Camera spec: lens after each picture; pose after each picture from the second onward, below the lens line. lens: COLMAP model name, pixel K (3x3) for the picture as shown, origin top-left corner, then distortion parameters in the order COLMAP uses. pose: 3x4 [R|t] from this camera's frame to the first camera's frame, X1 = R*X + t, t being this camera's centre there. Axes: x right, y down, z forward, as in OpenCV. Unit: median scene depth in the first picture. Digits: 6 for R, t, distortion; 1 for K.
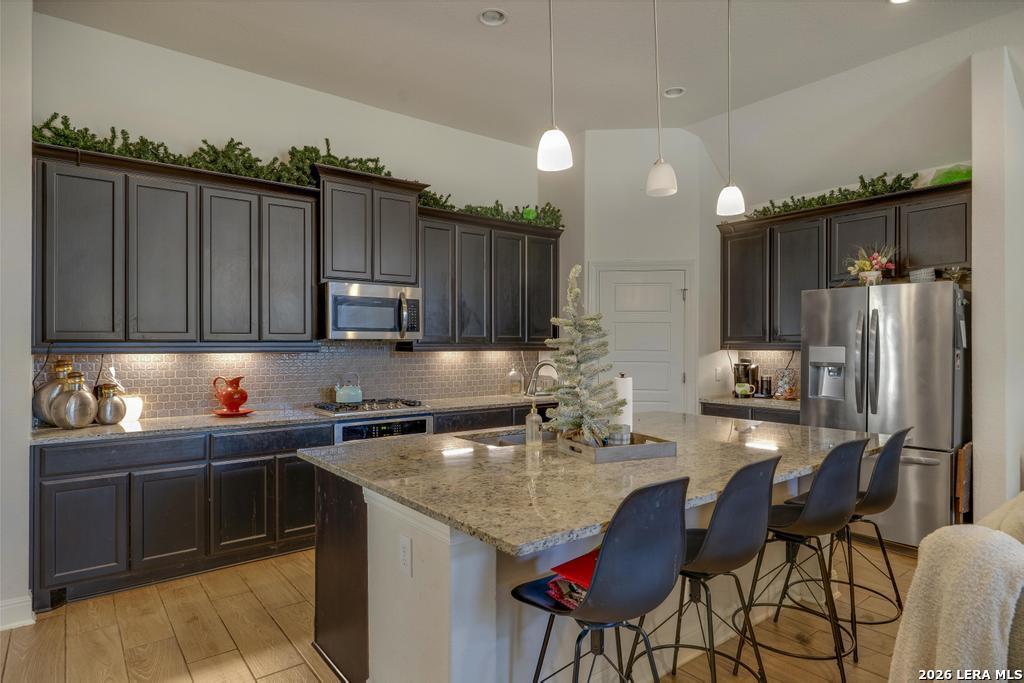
lens RADIAL K [[589.9, 0, 509.8], [0, 589.9, 344.4], [0, 0, 1]] dist [-0.006427, 0.001755]
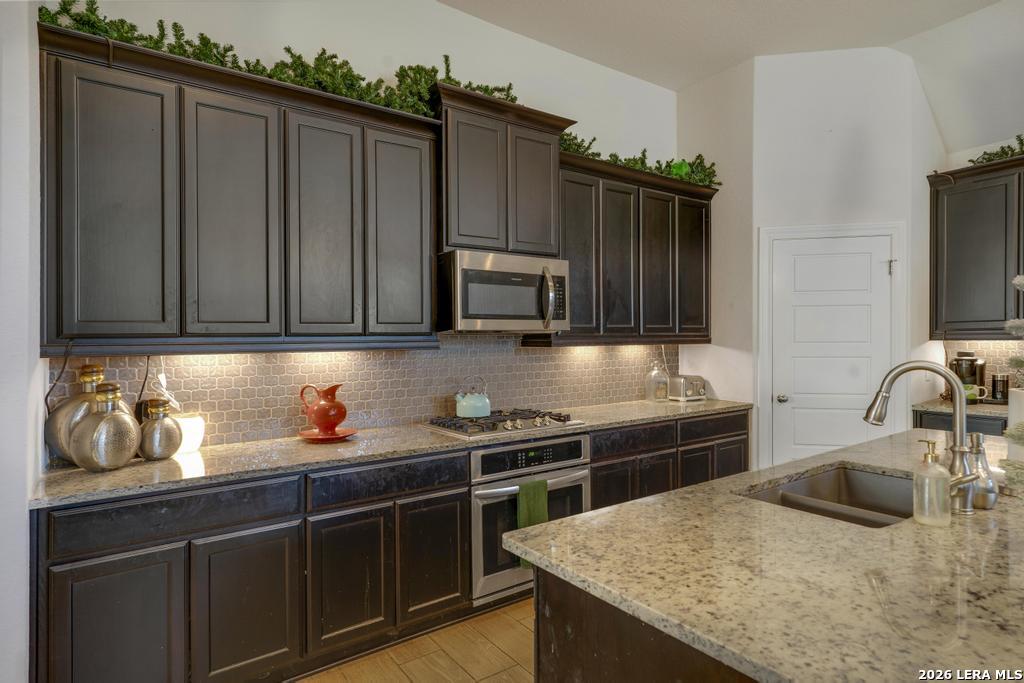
lens RADIAL K [[588.7, 0, 516.1], [0, 588.7, 334.7], [0, 0, 1]] dist [-0.001281, -0.001356]
pose [[0.998535, -0.011516, -0.052864, -0.207811], [0.011123, 0.999908, -0.007727, 0.002446], [0.052948, 0.007128, 0.998572, 0.308263]]
